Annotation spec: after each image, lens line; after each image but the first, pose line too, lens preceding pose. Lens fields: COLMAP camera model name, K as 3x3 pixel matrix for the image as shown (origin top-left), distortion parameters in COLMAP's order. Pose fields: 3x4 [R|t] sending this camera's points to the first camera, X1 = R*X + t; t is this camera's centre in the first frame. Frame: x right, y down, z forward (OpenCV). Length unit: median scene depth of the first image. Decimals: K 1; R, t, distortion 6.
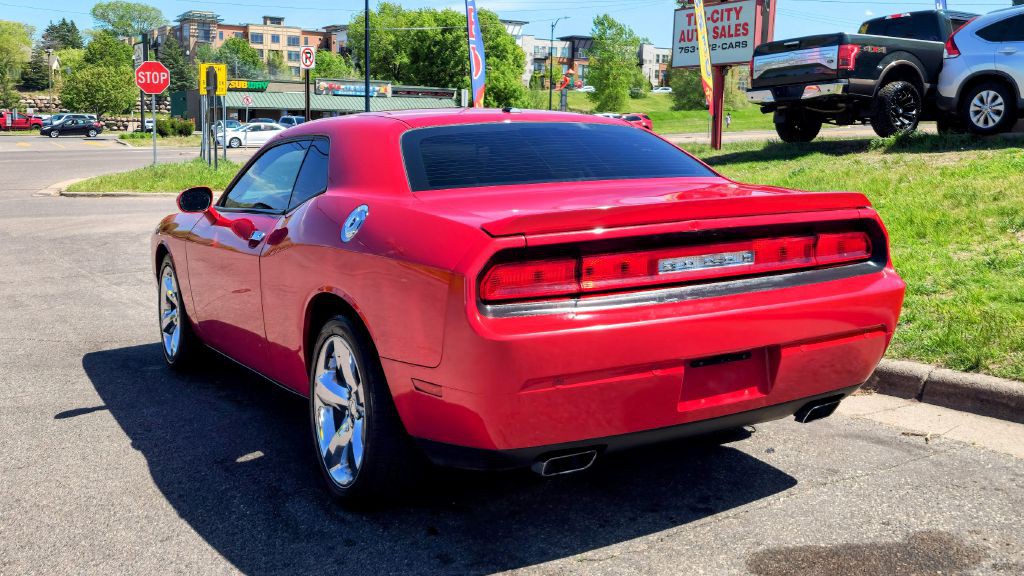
lens RADIAL K [[1183.2, 0, 503.5], [0, 1183.2, 254.7], [0, 0, 1]] dist [0.067630, 0.000000]
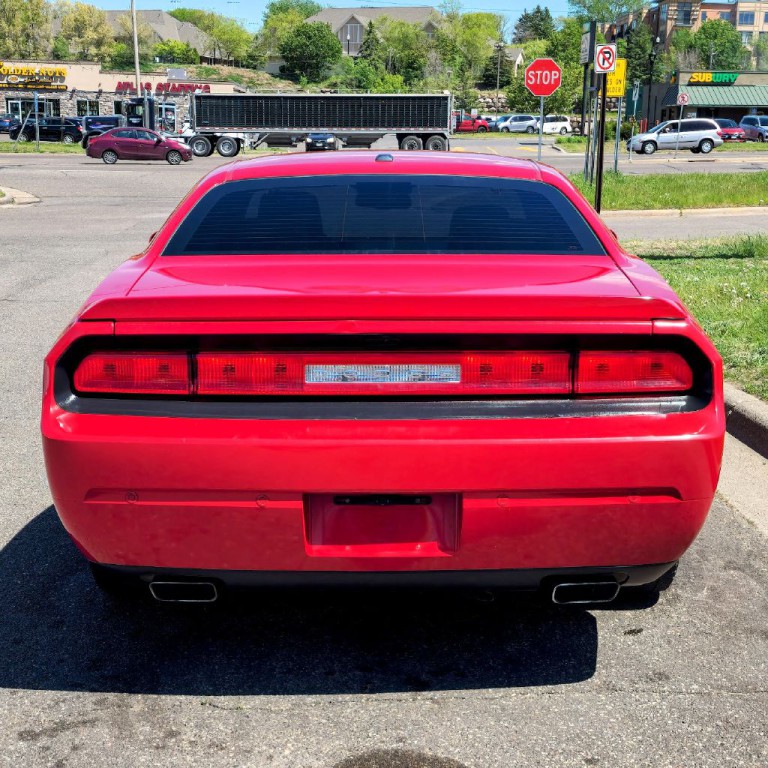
lens RADIAL K [[1363.0, 0, 384.5], [0, 1363.0, 382.4], [0, 0, 1]] dist [0.121430, 0.000000]
pose [[0.820632, 0.118233, -0.559092, 0.164213], [-0.068605, 0.991670, 0.109013, -0.021089], [0.567324, -0.051103, 0.821908, 0.063851]]
